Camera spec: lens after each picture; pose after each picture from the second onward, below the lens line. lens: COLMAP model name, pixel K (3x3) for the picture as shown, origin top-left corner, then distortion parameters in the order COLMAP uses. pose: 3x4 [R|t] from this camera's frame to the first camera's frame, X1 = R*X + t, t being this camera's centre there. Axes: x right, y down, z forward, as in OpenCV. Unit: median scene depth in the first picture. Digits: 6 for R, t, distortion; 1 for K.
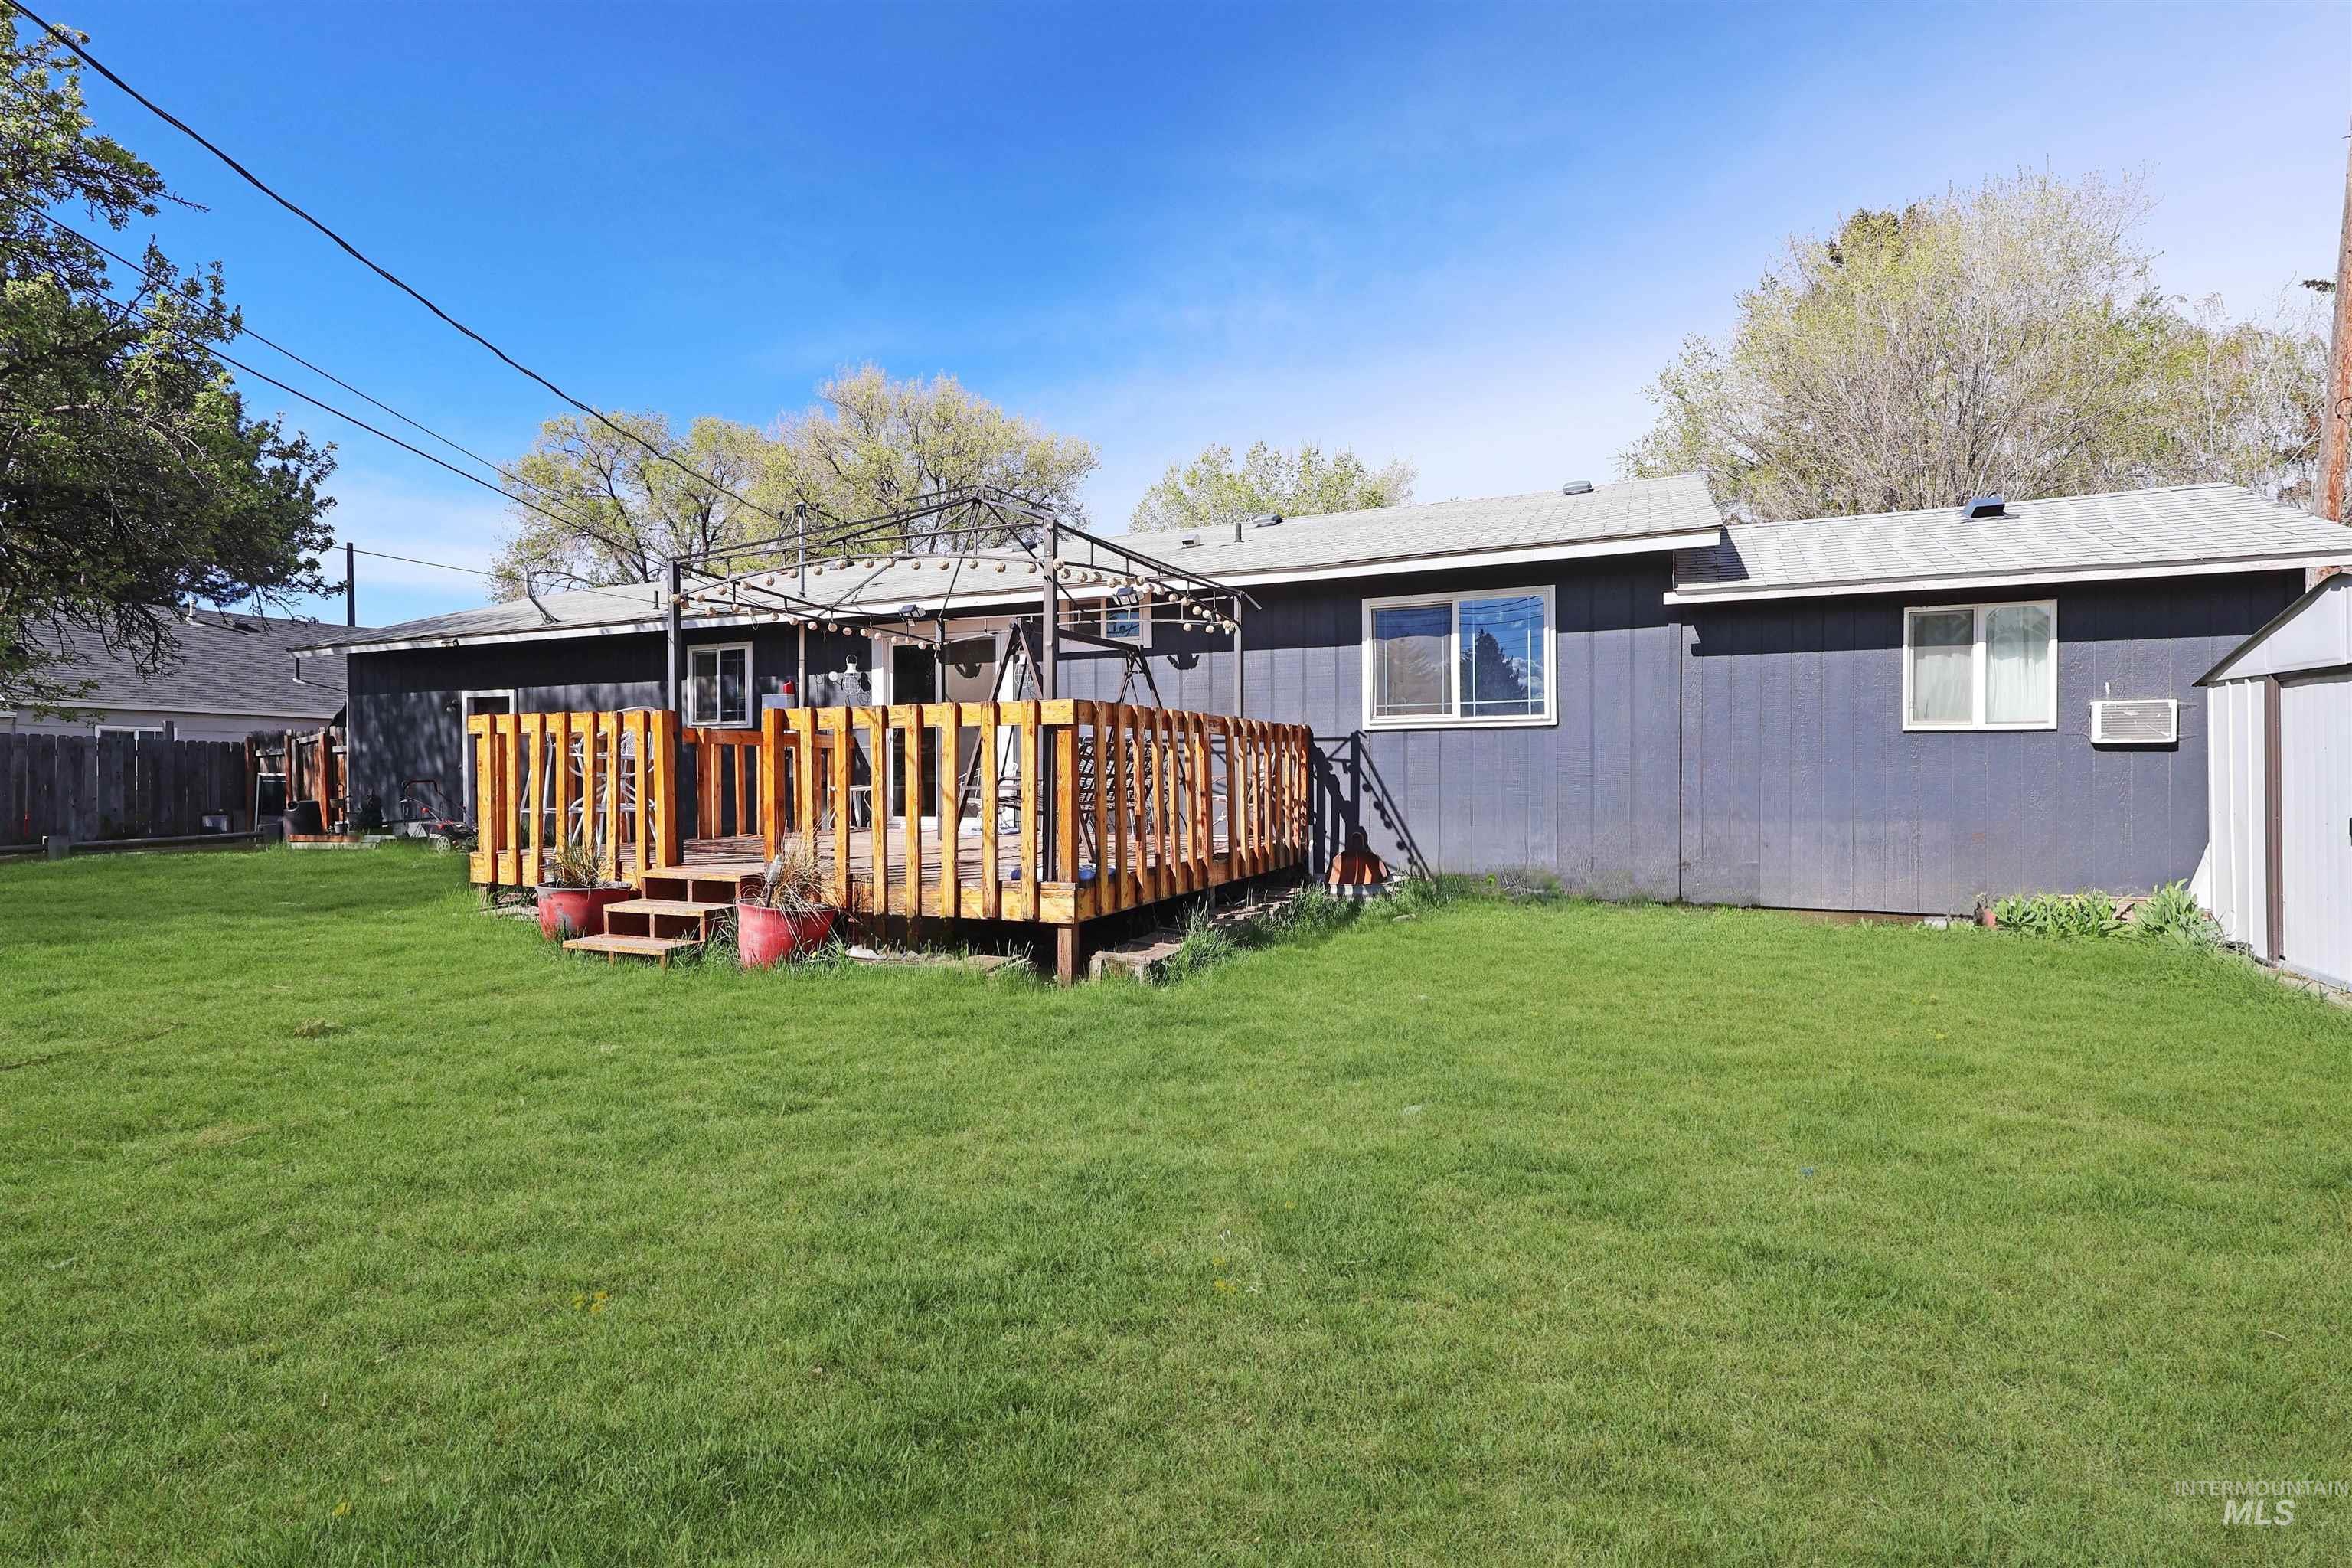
lens RADIAL K [[1068.0, 0, 1168.8], [0, 1068.0, 781.5], [0, 0, 1]] dist [-0.001808, 0.000272]
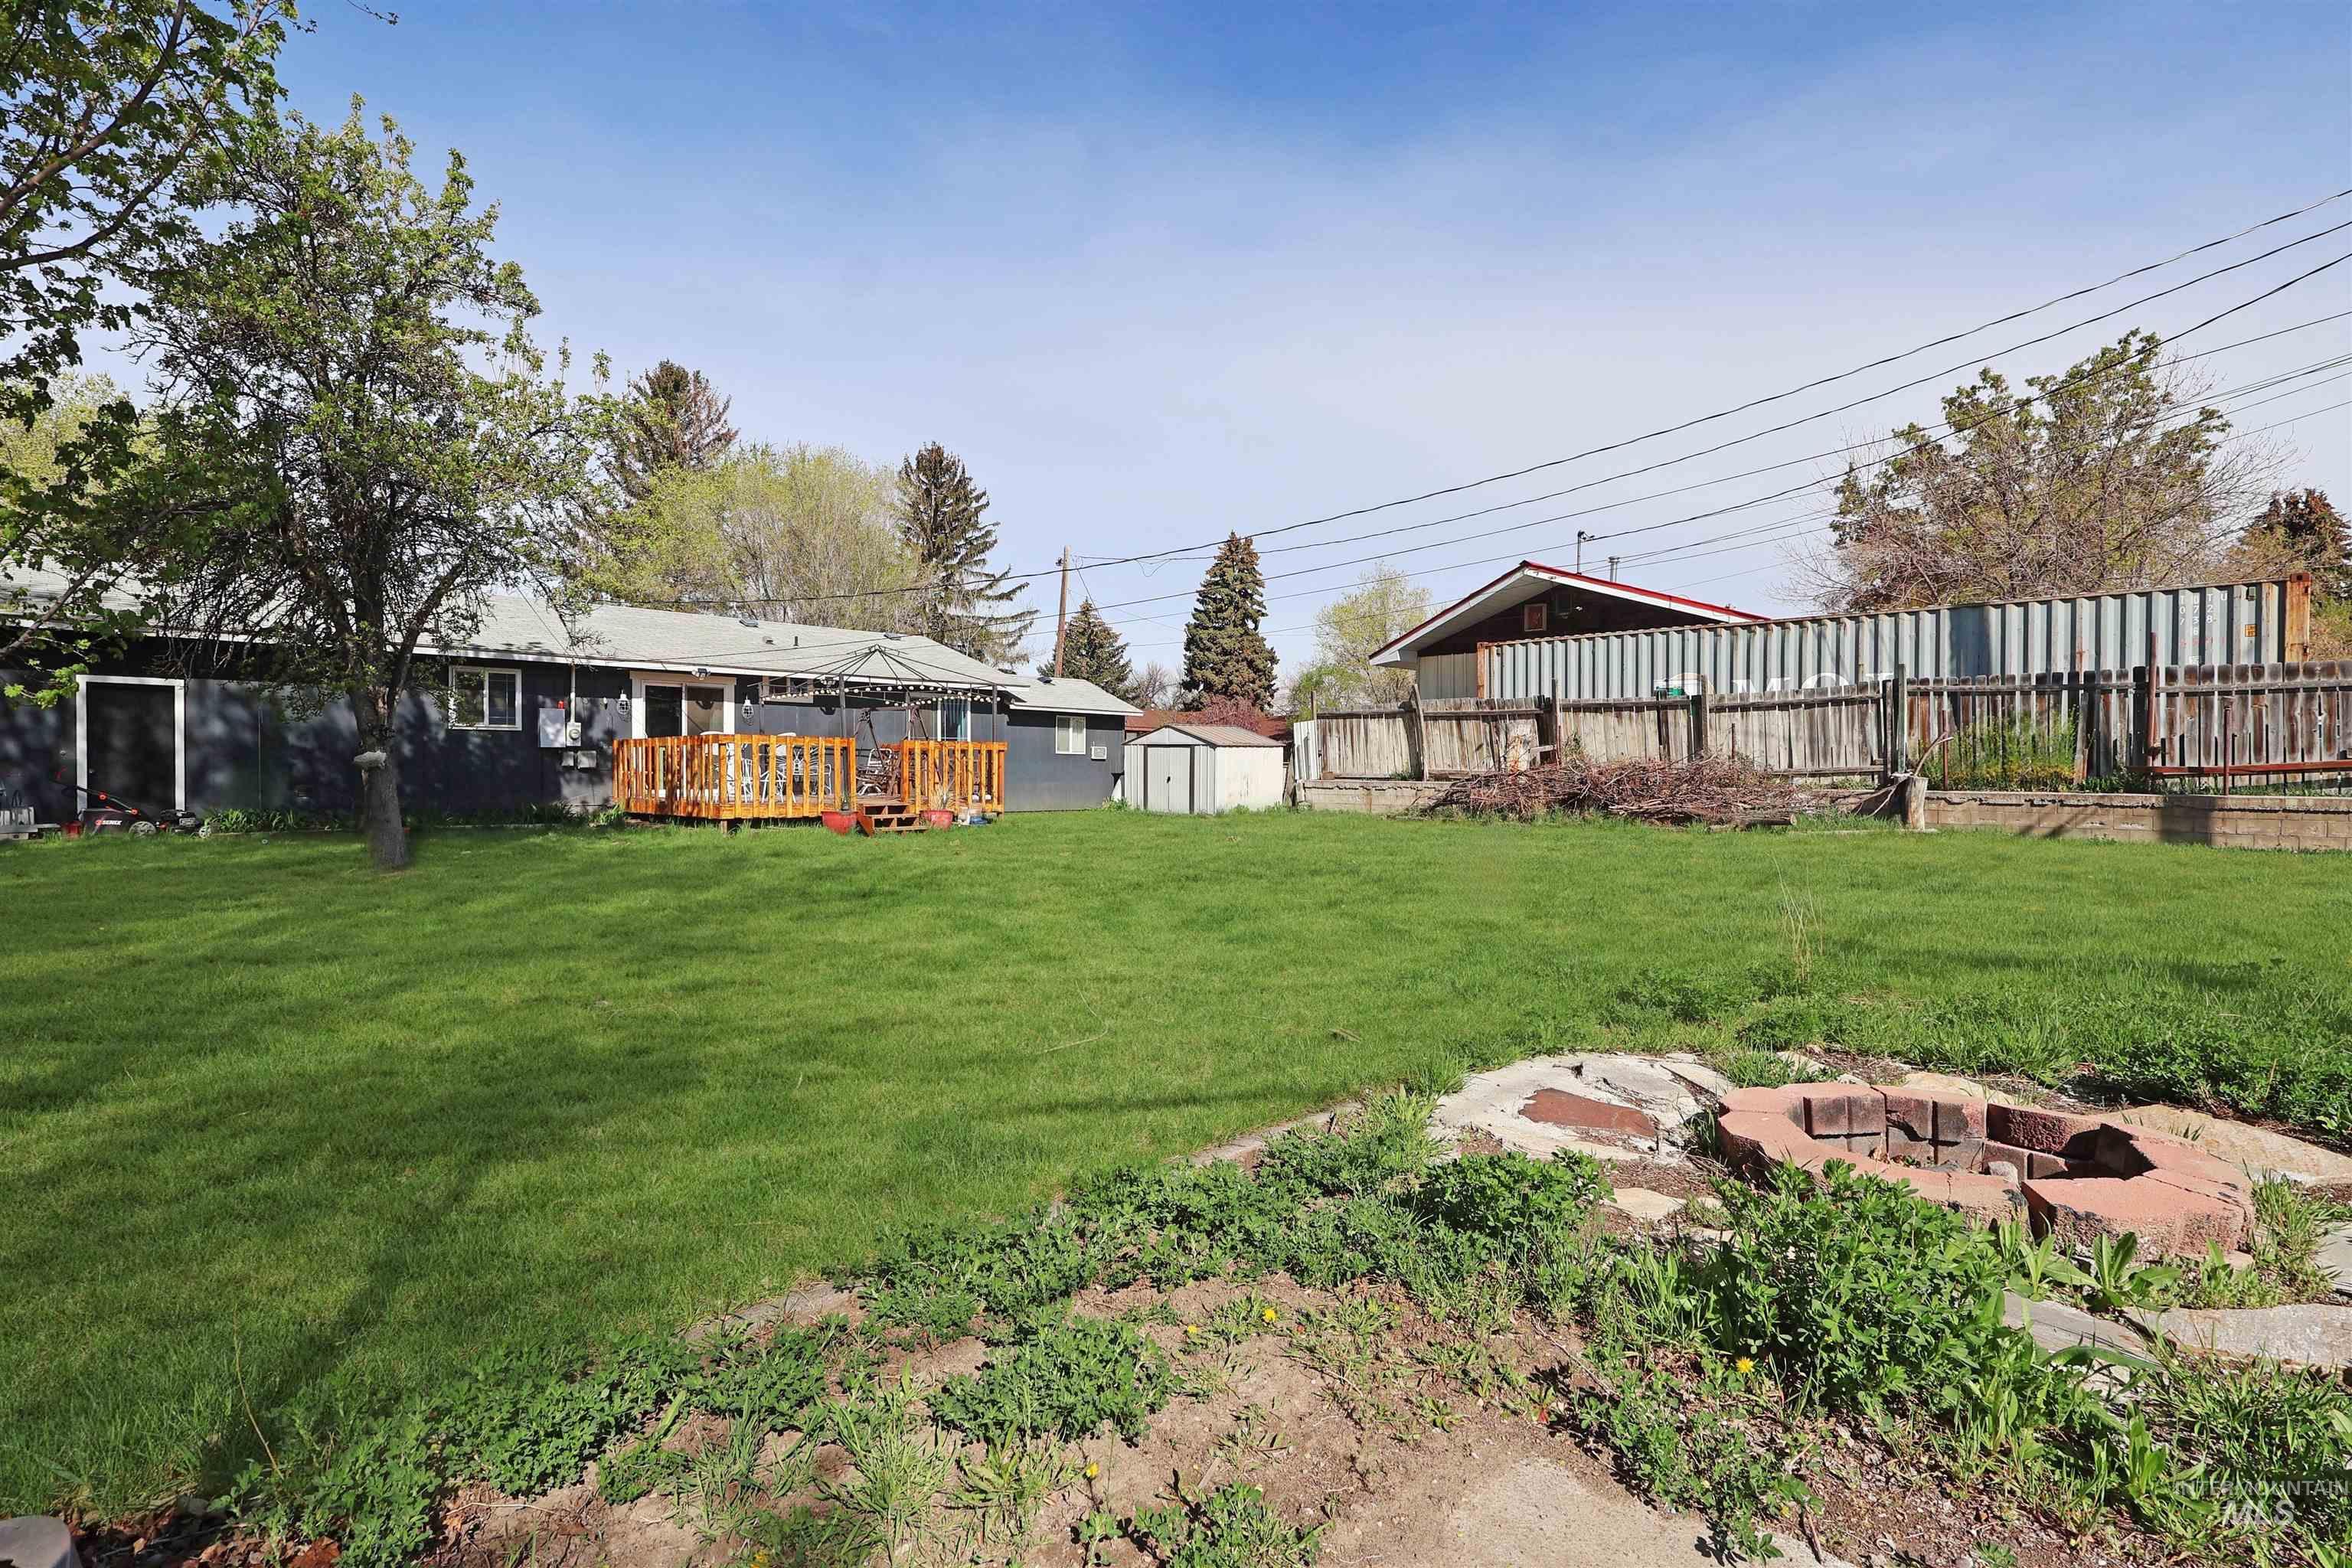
lens RADIAL K [[1068.0, 0, 1168.8], [0, 1068.0, 781.5], [0, 0, 1]] dist [-0.001808, 0.000272]
pose [[0.400471, -0.006236, 0.916288, -1.846822], [-0.000077, 0.999977, 0.006839, 0.013896], [-0.916309, -0.002809, 0.400462, -0.530697]]
